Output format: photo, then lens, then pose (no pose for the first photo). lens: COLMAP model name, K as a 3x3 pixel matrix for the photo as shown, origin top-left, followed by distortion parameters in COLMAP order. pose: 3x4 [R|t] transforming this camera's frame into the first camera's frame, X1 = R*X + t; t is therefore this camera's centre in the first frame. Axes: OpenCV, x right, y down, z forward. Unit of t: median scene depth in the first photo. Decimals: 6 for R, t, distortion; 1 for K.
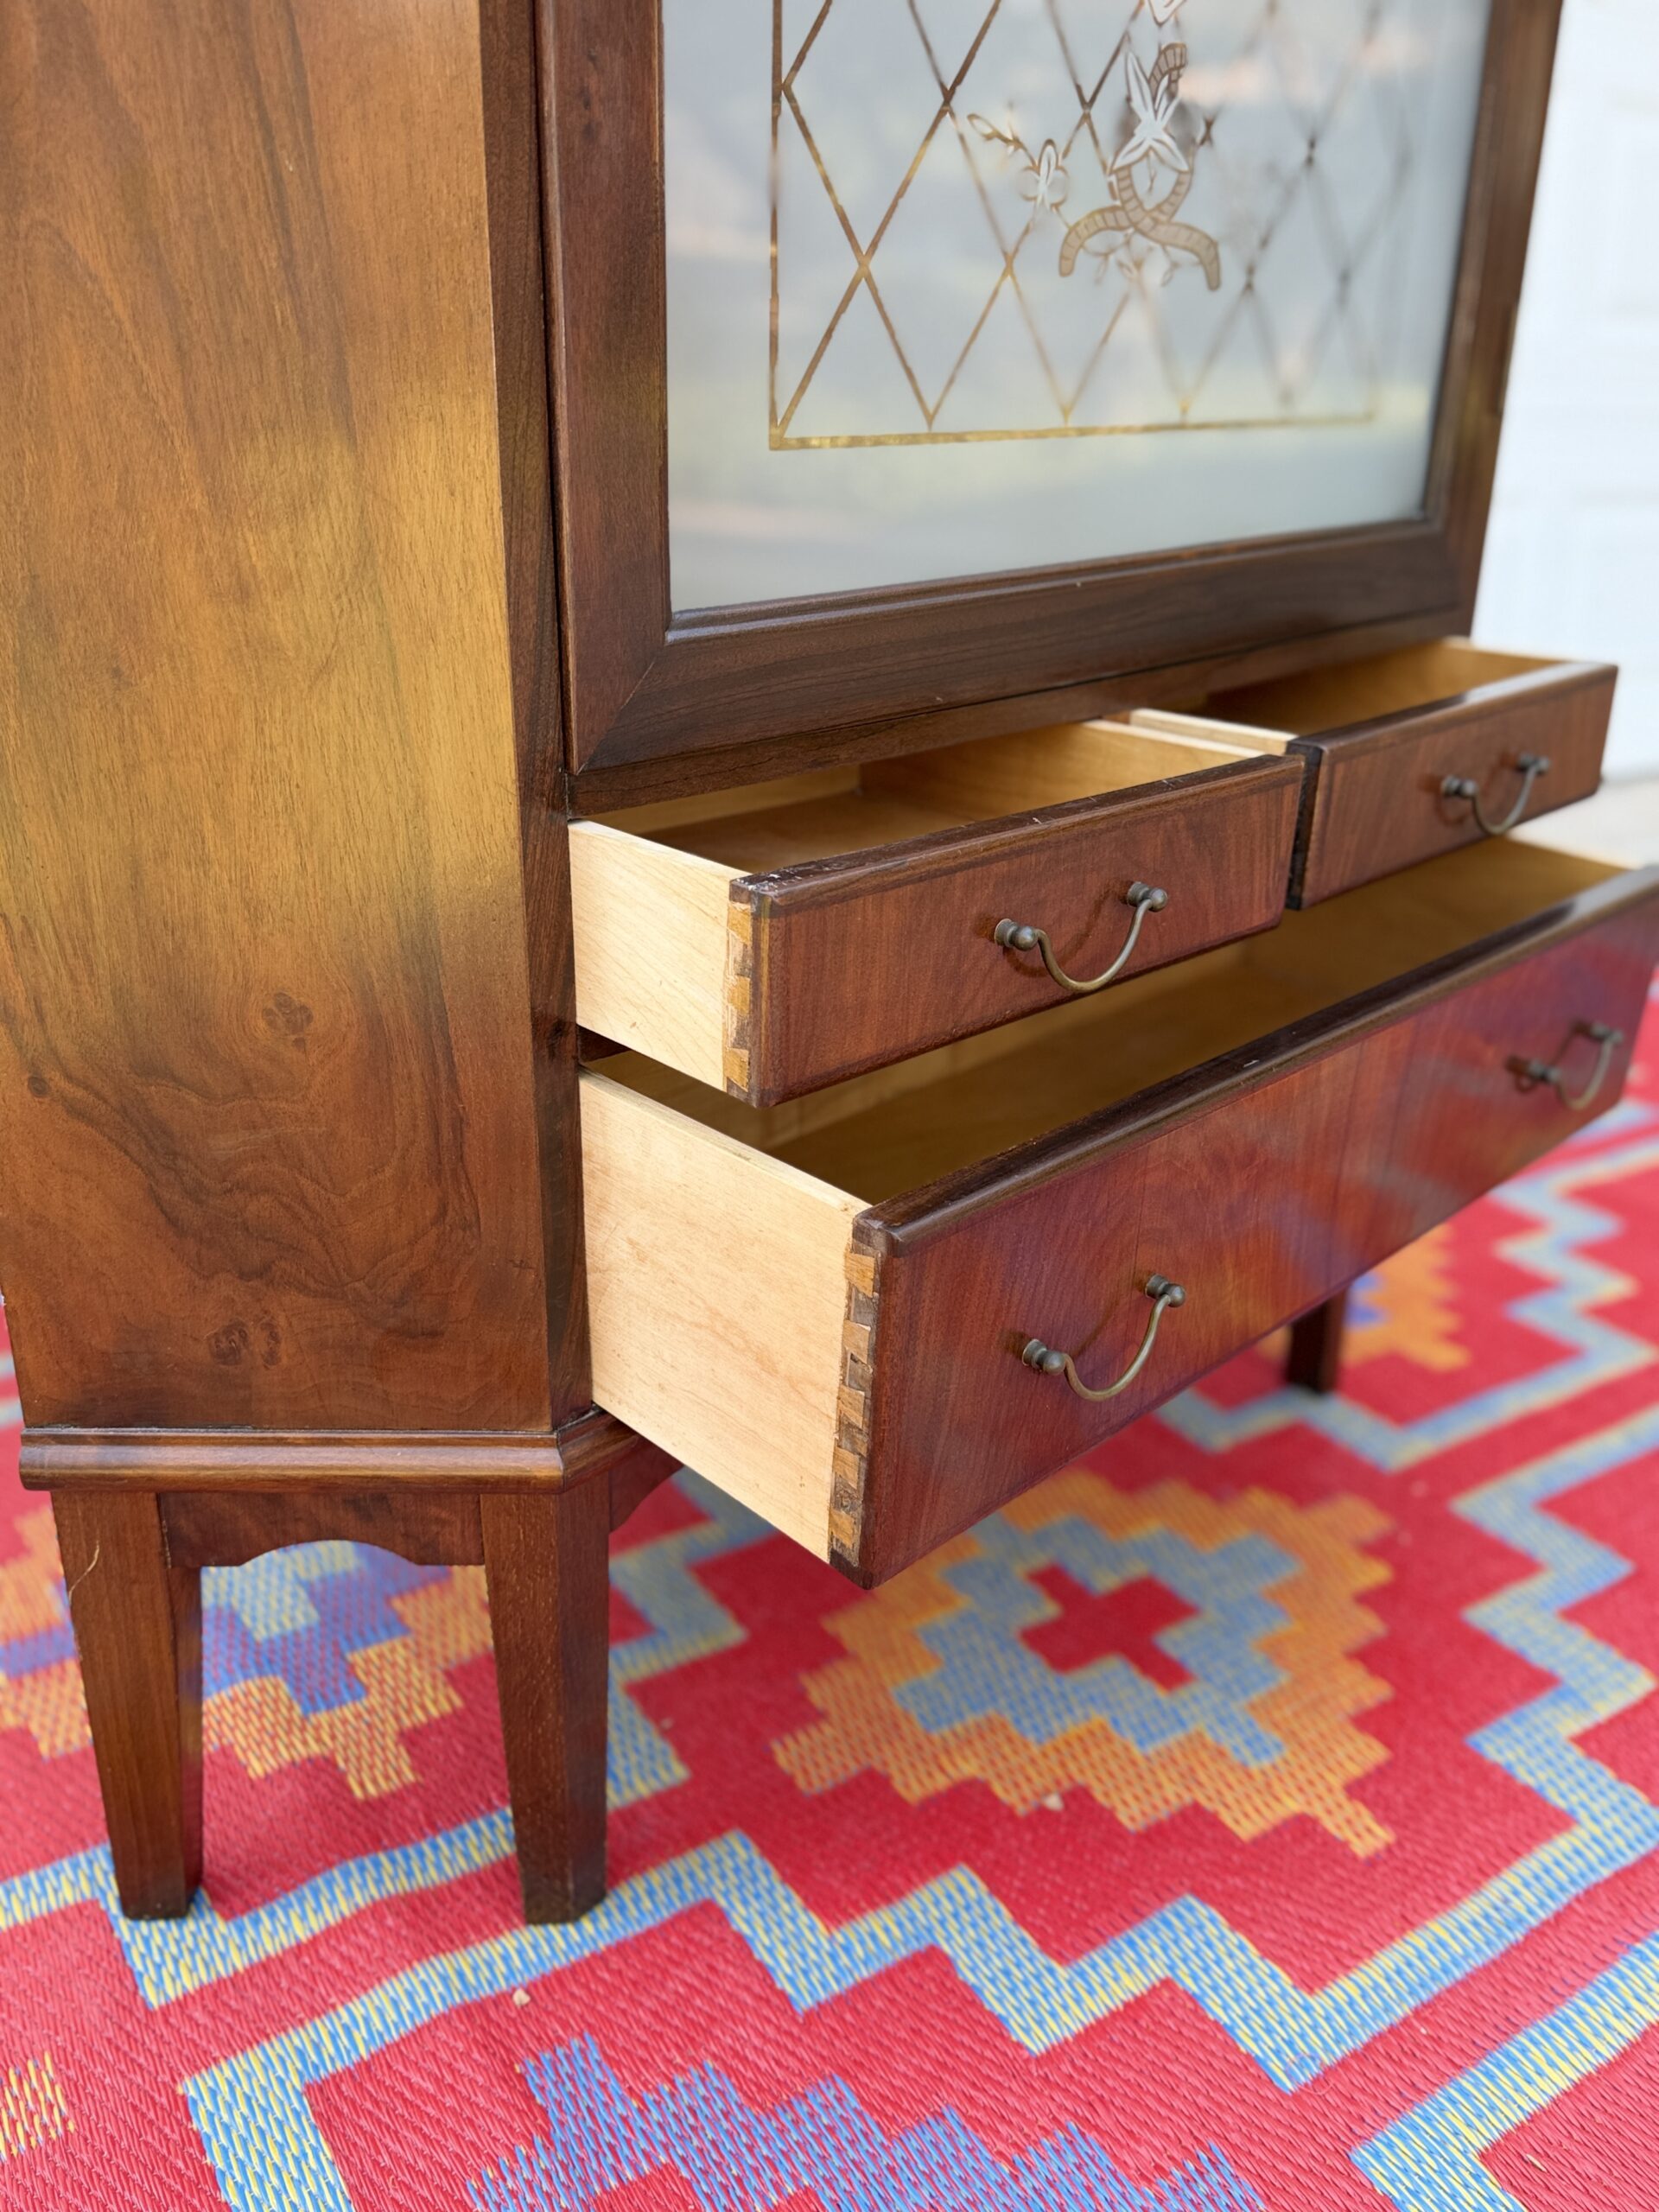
lens RADIAL K [[1882.1, 0, 832.0], [0, 1882.1, 1116.9], [0, 0, 1]] dist [0.086524, -0.146828]
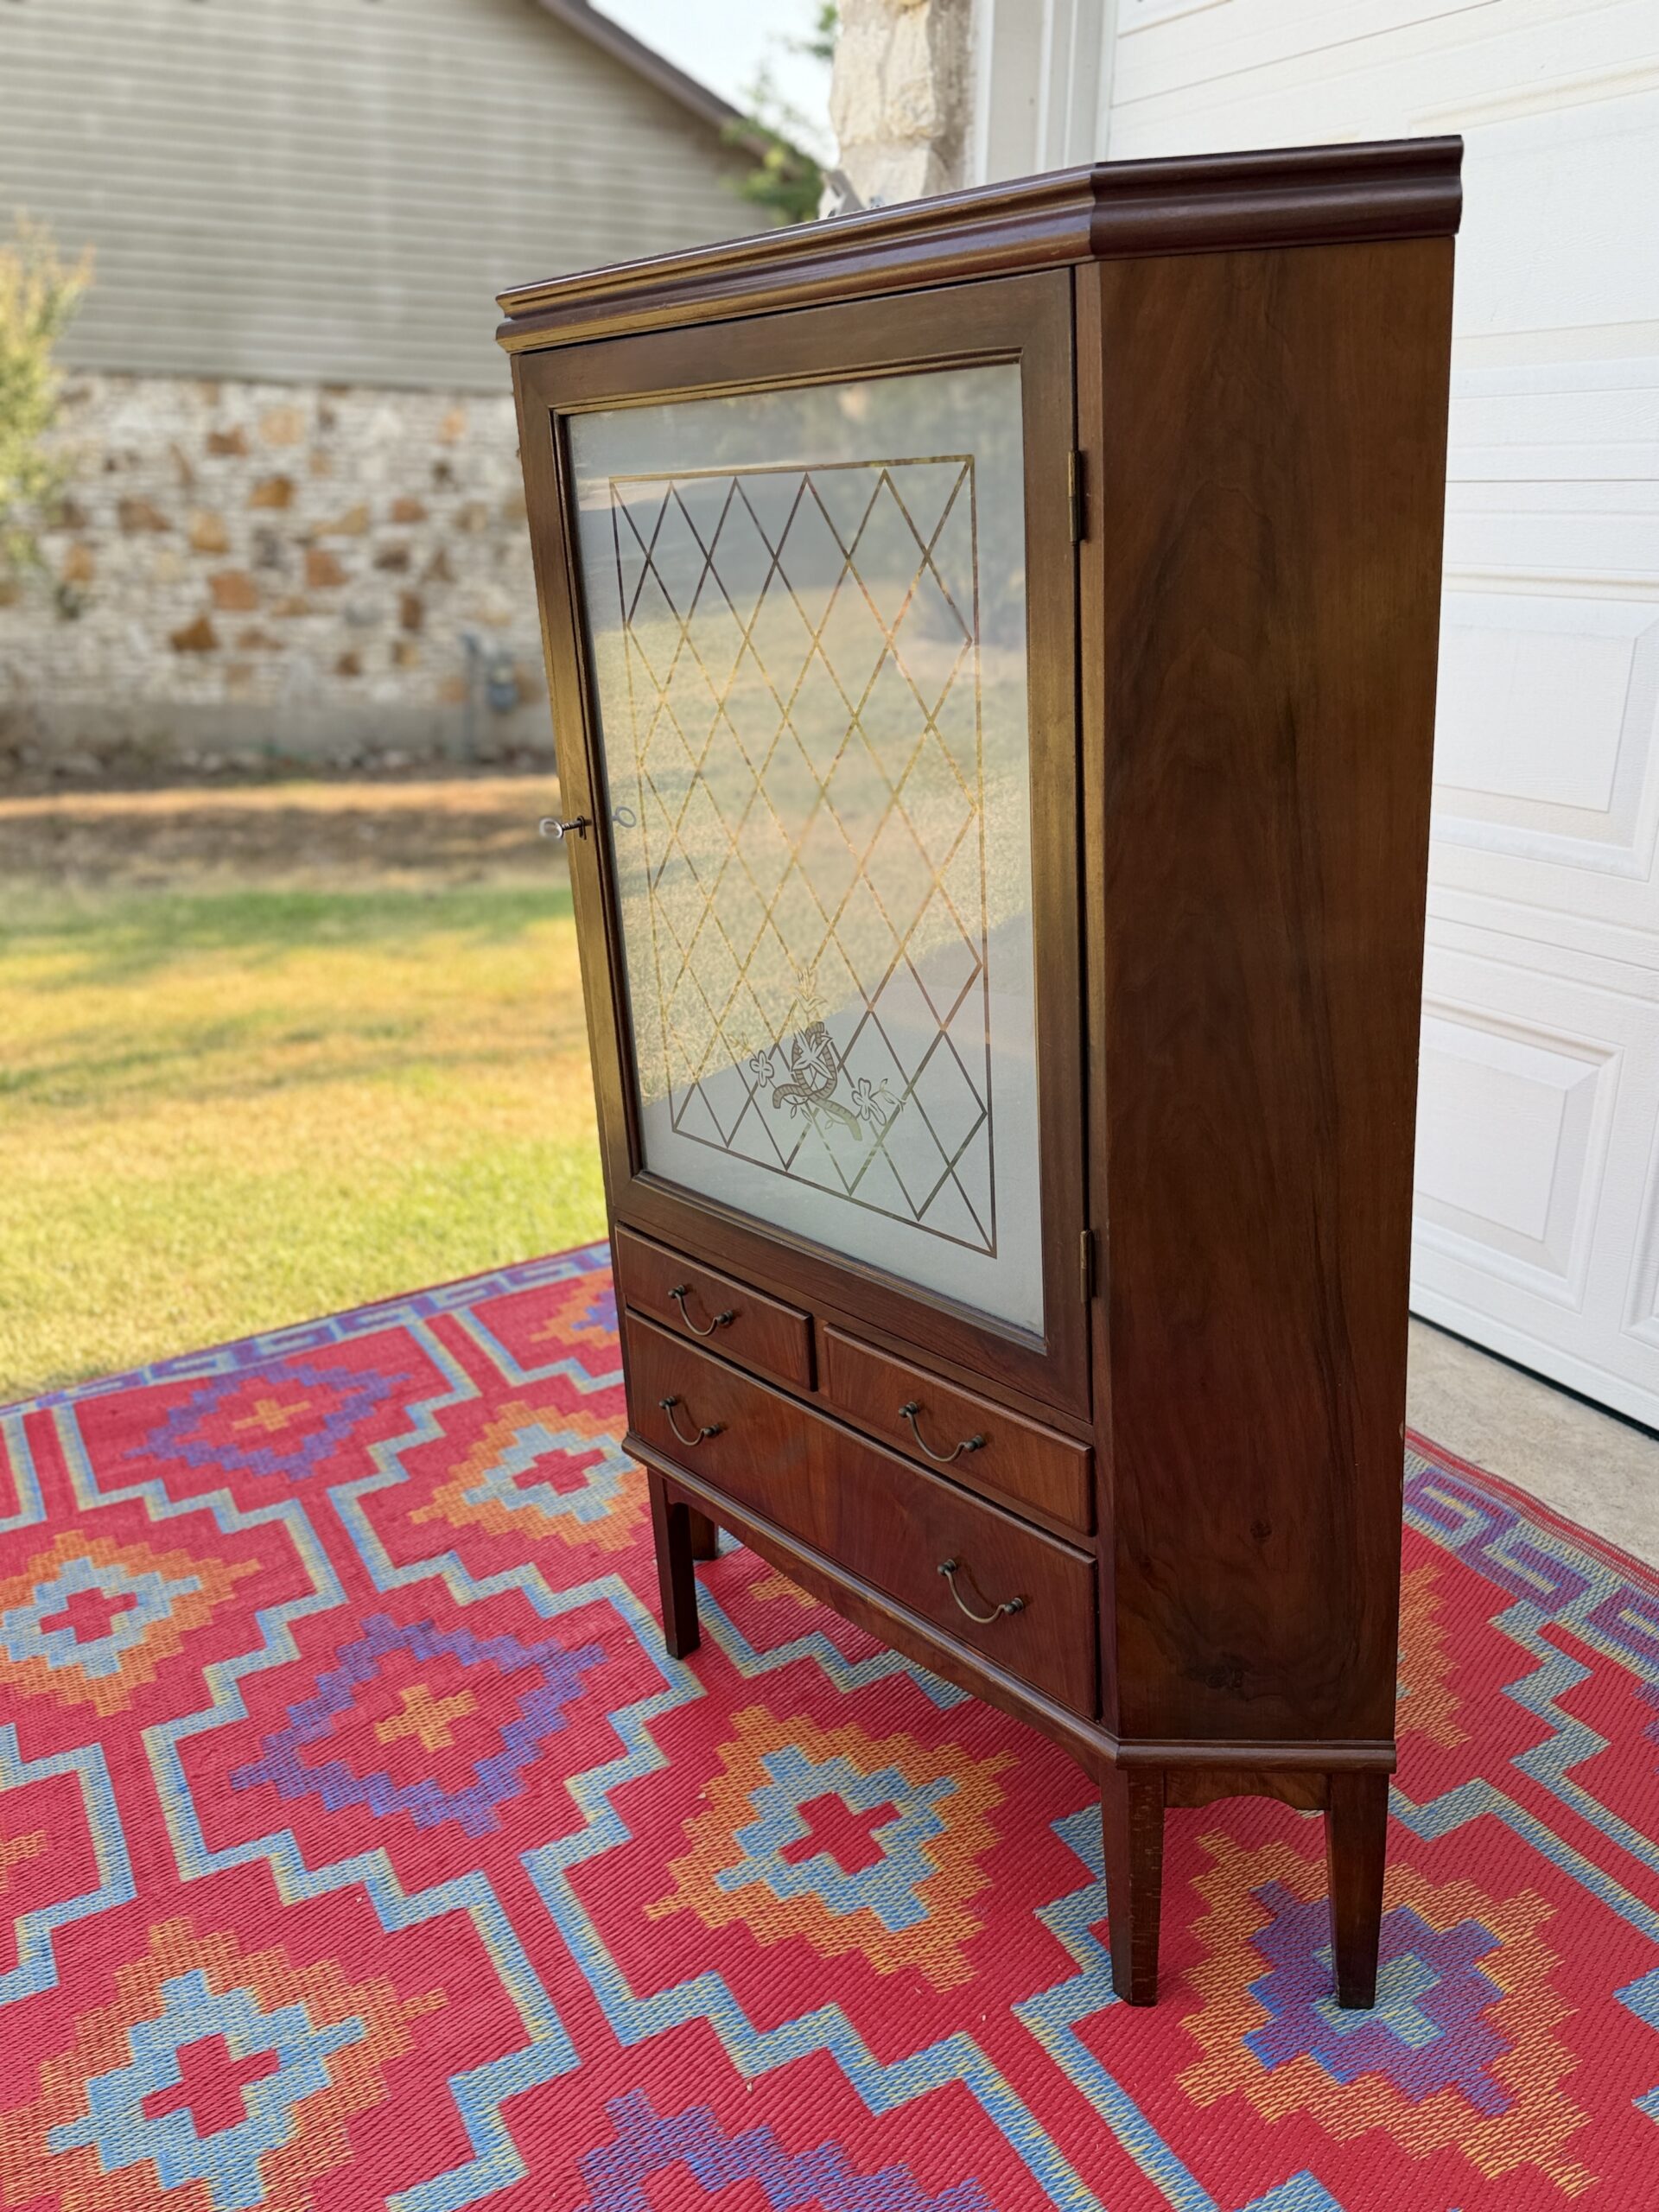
lens RADIAL K [[1882.1, 0, 837.3], [0, 1882.1, 1105.6], [0, 0, 1]] dist [0.086524, -0.146828]
pose [[-0.100329, 0.306963, -0.946419, 2.045628], [-0.336222, 0.884800, 0.322620, -1.114235], [0.936423, 0.350575, 0.014436, 1.008384]]
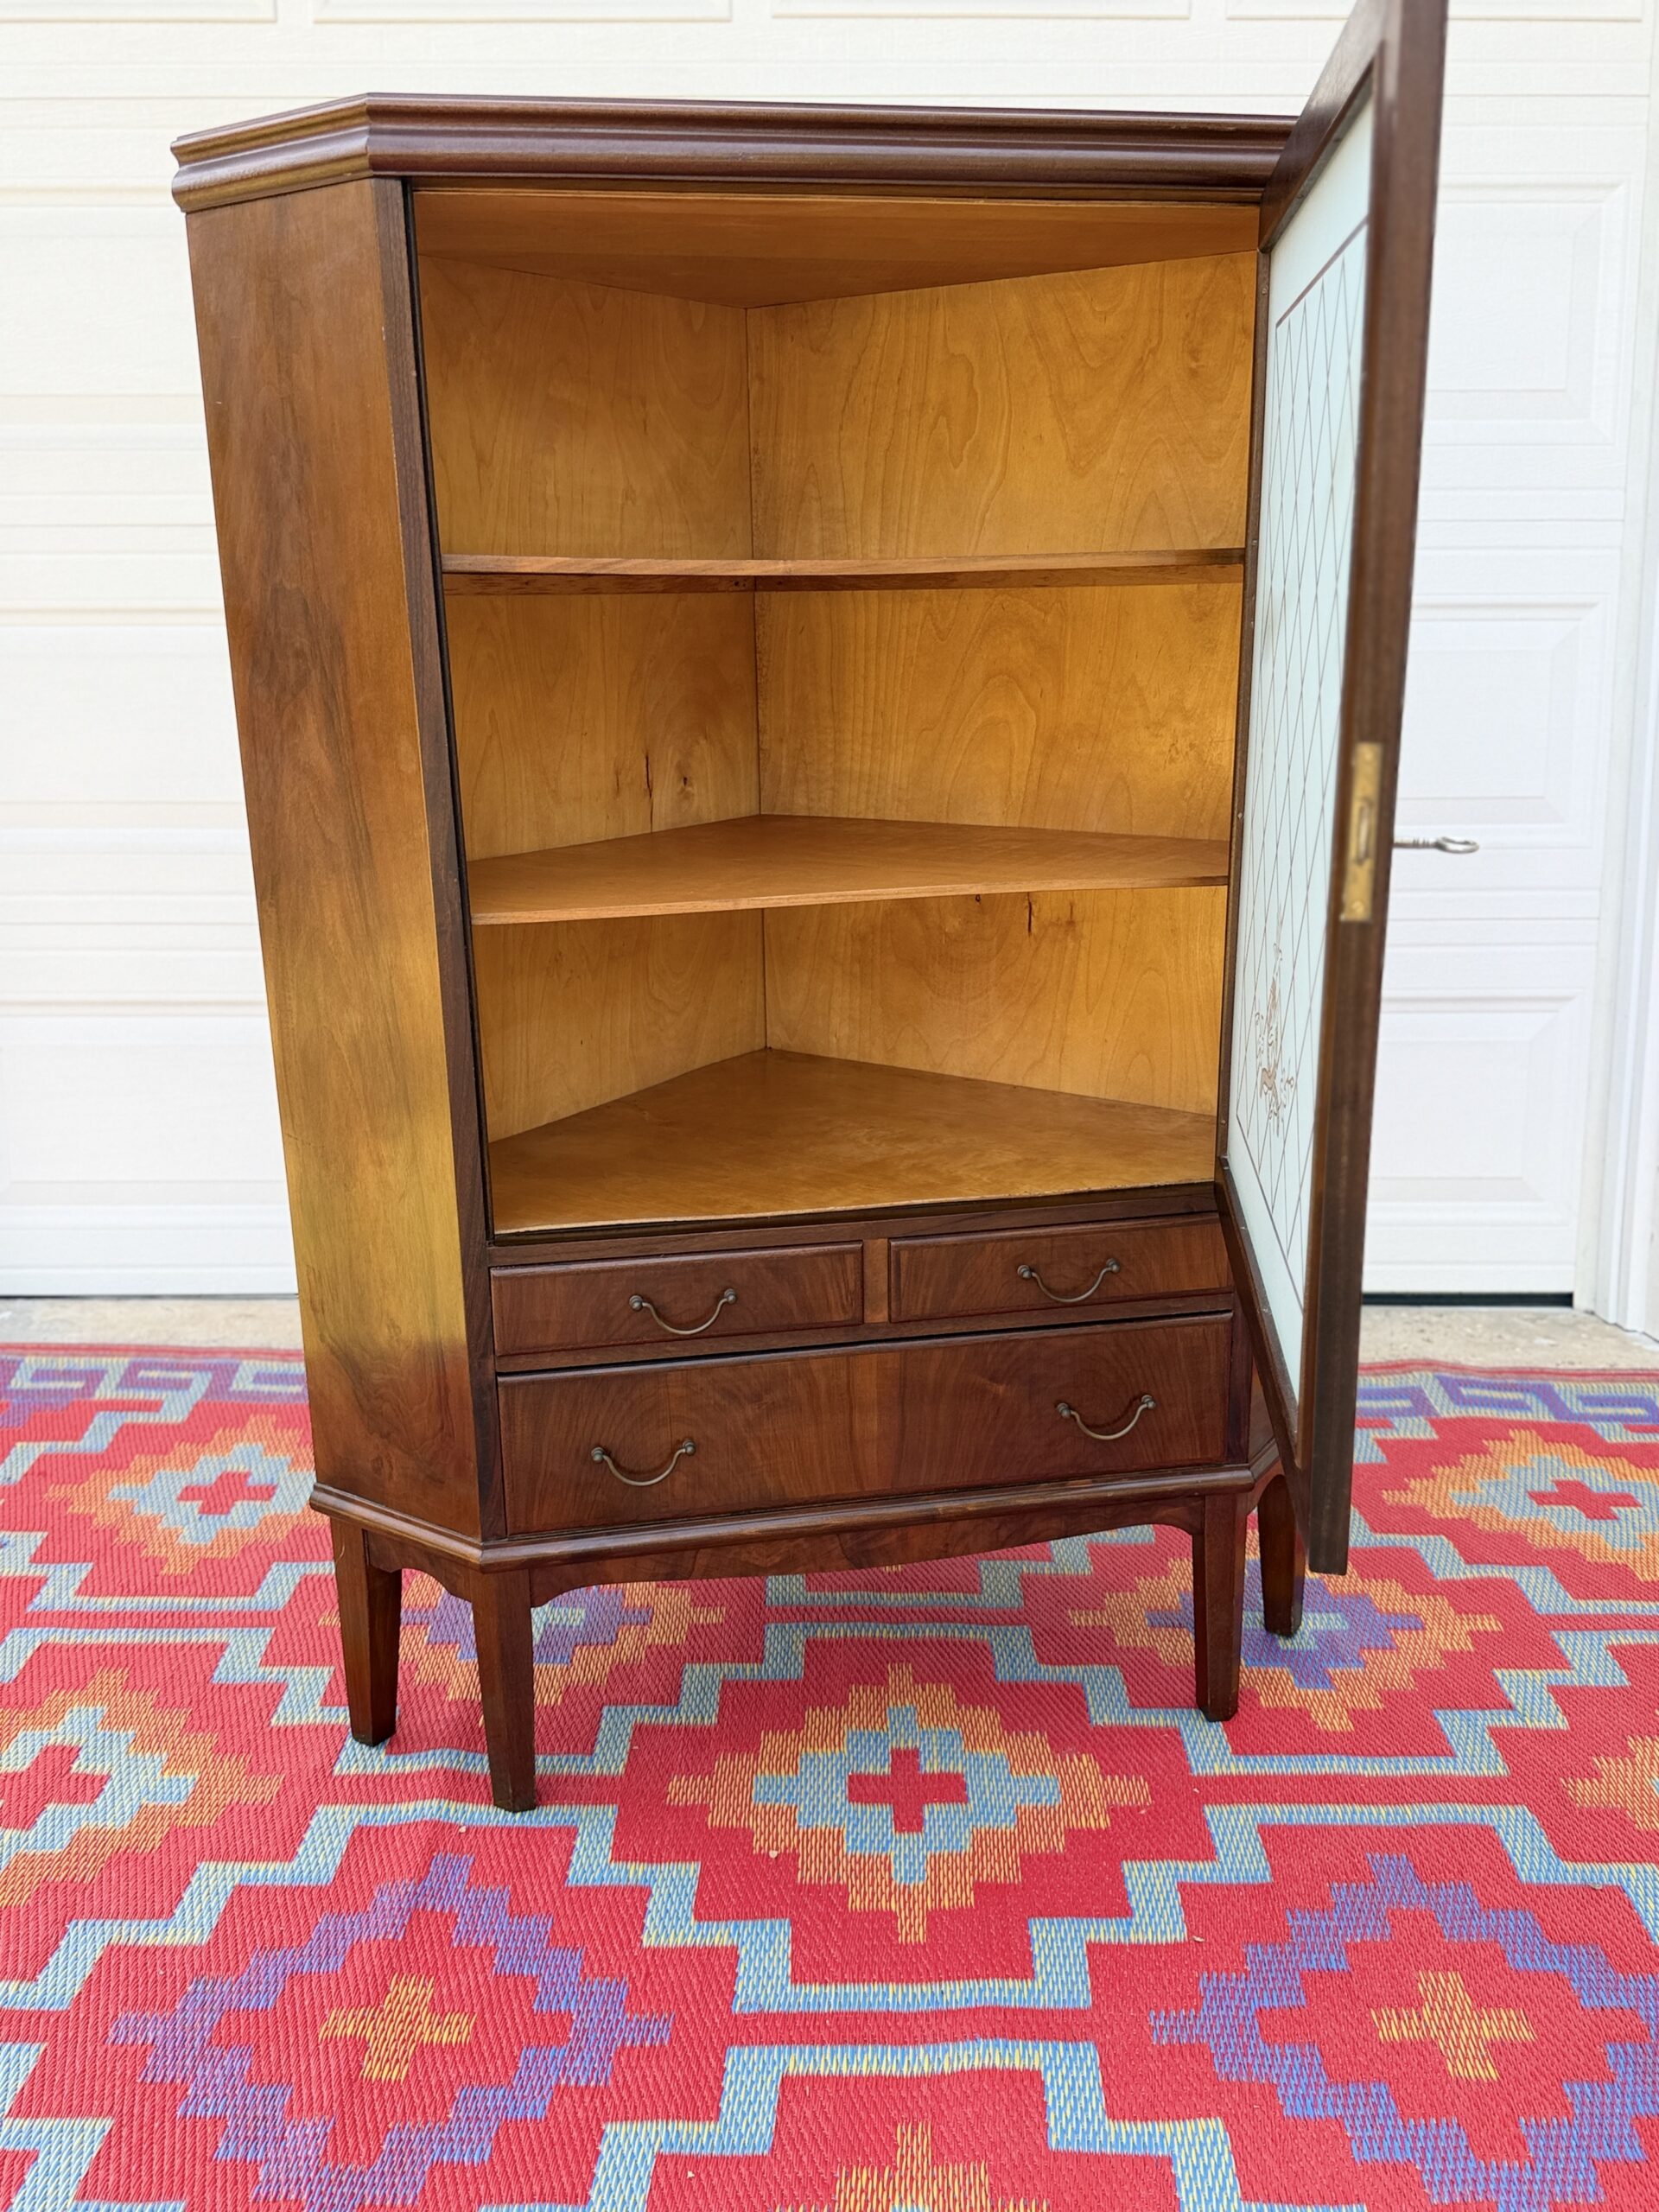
lens RADIAL K [[1882.1, 0, 826.7], [0, 1882.1, 1108.0], [0, 0, 1]] dist [0.086524, -0.146828]
pose [[0.819175, 0.119117, -0.561038, 1.227557], [-0.191528, 0.978855, -0.071825, -0.218498], [0.540619, 0.166292, 0.824668, -0.591926]]
